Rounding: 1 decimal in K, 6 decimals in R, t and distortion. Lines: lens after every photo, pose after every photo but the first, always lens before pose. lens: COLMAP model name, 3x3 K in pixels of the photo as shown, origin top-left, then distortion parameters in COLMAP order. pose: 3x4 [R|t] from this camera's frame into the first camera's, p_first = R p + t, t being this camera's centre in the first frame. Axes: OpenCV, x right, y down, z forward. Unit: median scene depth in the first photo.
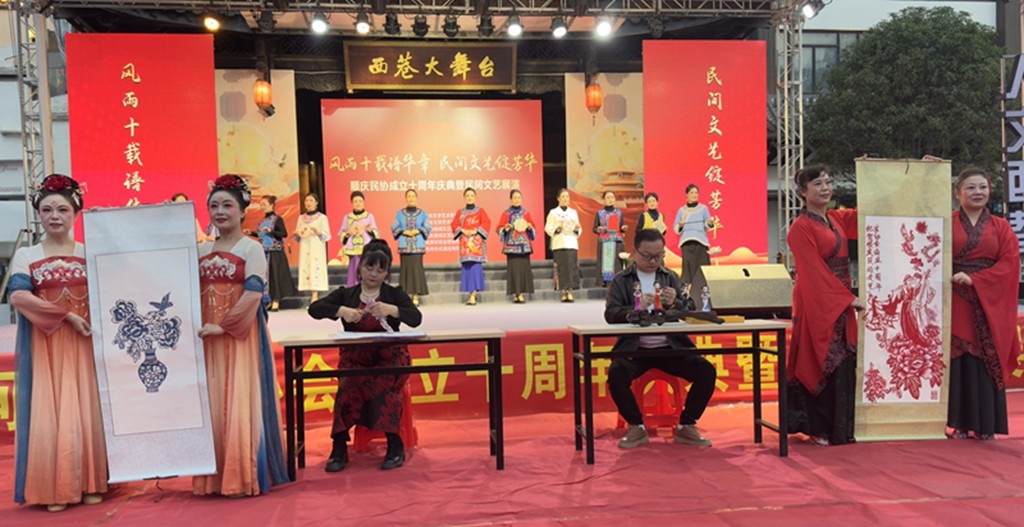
lens RADIAL K [[754.9, 0, 502.3], [0, 754.9, 304.8], [0, 0, 1]] dist [0.119474, -0.210120]
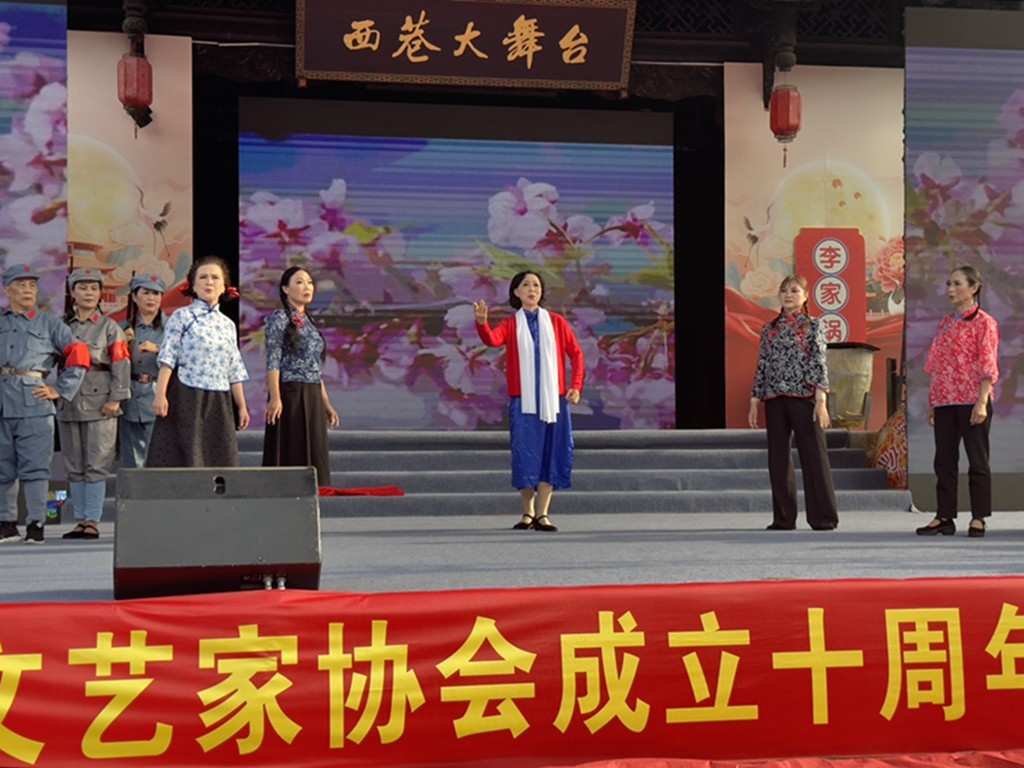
lens RADIAL K [[1553.7, 0, 513.1], [0, 1553.7, 396.7], [0, 0, 1]] dist [0.166373, -0.279133]
pose [[0.997703, 0.025249, 0.062851, -0.122998], [-0.020462, 0.996923, -0.075672, -0.001299], [-0.064568, 0.074212, 0.995150, -0.011249]]
